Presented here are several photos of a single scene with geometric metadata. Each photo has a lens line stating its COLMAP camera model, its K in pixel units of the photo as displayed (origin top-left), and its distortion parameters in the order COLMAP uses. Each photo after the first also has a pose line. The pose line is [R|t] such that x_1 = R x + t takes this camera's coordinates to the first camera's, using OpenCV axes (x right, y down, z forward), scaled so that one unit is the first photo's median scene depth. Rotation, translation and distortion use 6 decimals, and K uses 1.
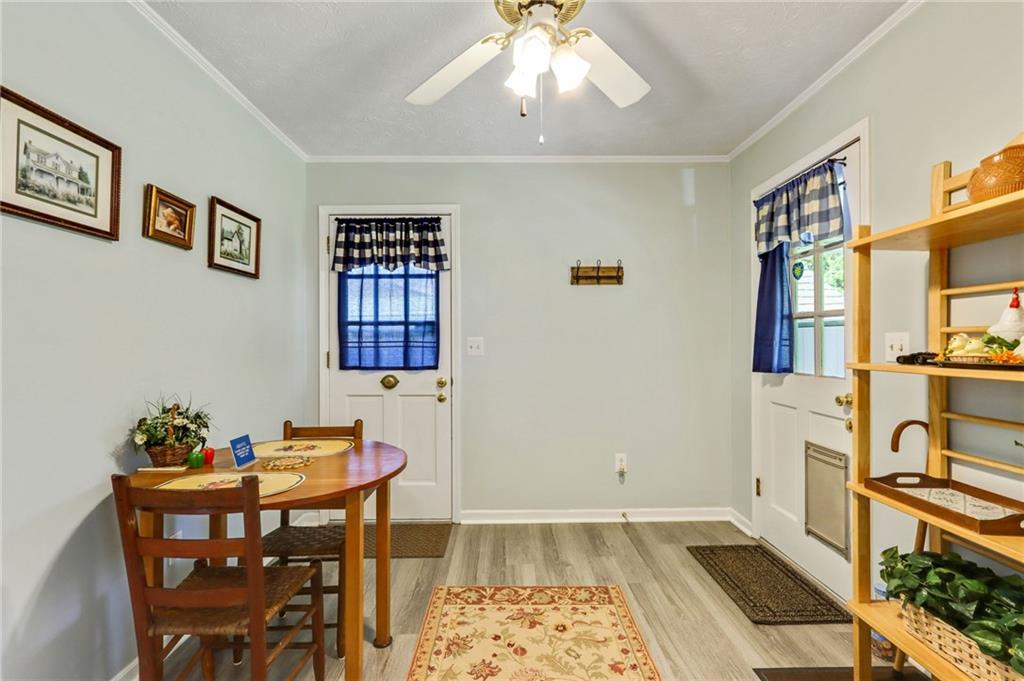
lens RADIAL K [[448.1, 0, 514.9], [0, 448.1, 340.5], [0, 0, 1]] dist [-0.010661, 0.000005]
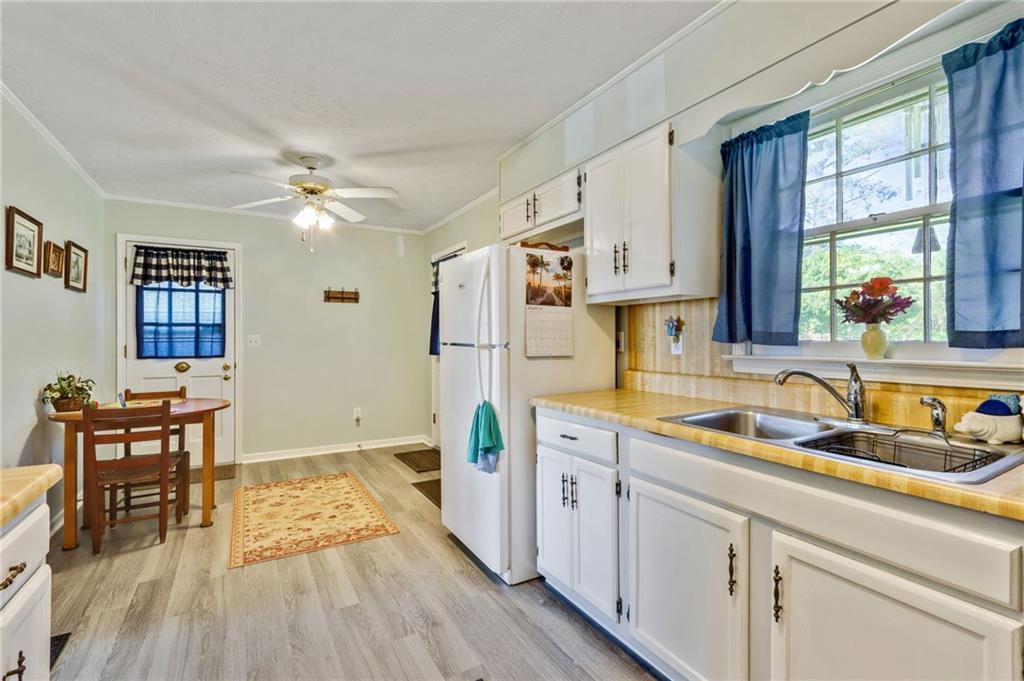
lens RADIAL K [[448.1, 0, 518.0], [0, 448.1, 337.2], [0, 0, 1]] dist [-0.010661, 0.000005]
pose [[0.859045, 0.004282, 0.511883, -0.095433], [-0.004369, 0.999990, -0.001032, -0.002563], [-0.511882, -0.001350, 0.859055, -0.710766]]
